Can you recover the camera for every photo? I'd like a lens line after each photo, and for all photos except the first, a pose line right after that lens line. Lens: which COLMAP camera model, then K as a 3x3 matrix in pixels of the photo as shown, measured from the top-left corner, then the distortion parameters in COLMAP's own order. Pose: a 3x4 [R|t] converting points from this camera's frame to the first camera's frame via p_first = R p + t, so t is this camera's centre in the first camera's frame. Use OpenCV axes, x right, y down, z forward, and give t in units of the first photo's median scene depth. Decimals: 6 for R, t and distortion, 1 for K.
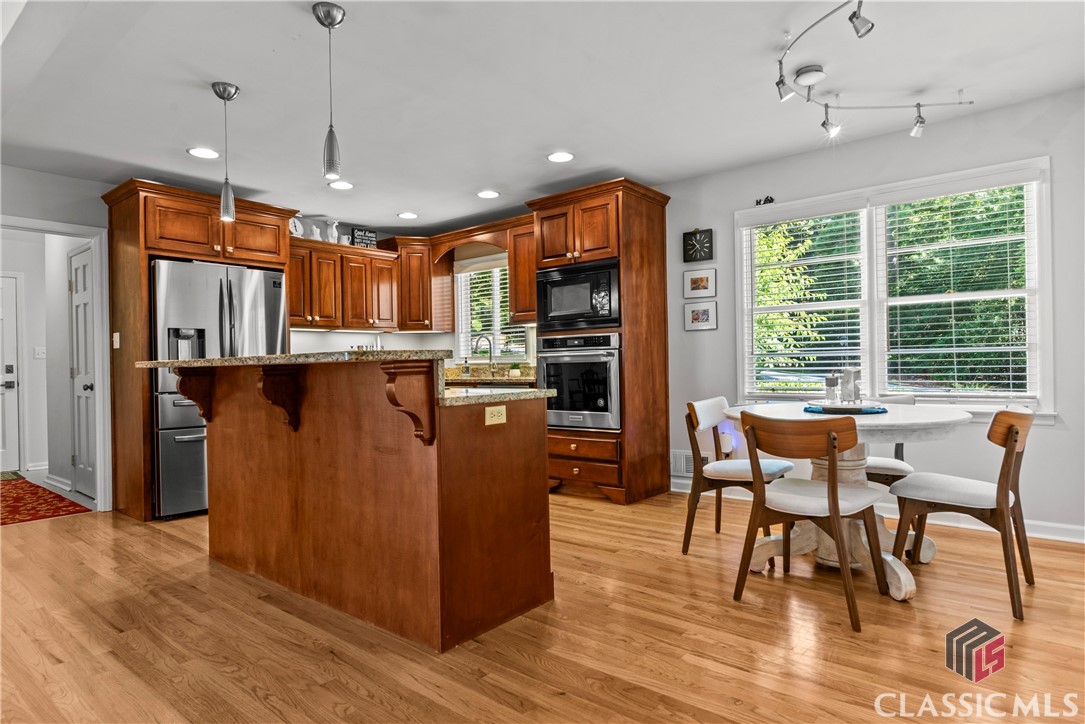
lens RADIAL K [[620.4, 0, 542.4], [0, 620.4, 359.9], [0, 0, 1]] dist [-0.008302, 0.000066]
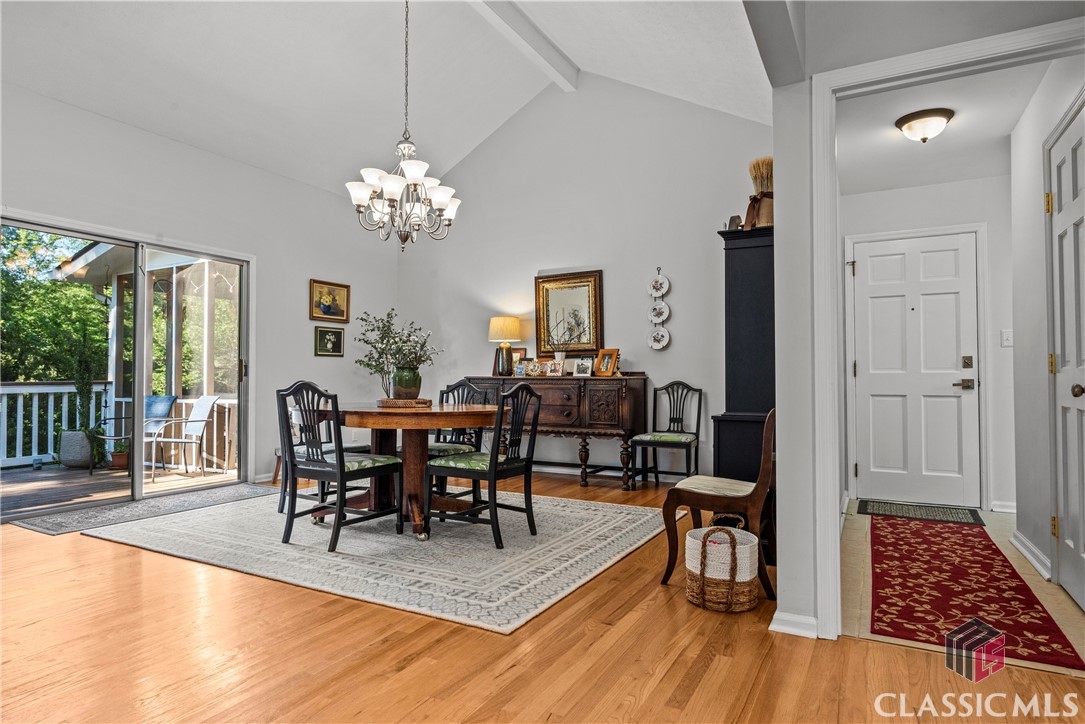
lens RADIAL K [[620.4, 0, 540.3], [0, 620.4, 361.0], [0, 0, 1]] dist [-0.008302, 0.000066]
pose [[0.203349, -0.004780, -0.979095, -0.325386], [-0.002840, 0.999981, -0.005472, 0.022915], [0.979102, 0.003893, 0.203331, 0.452484]]
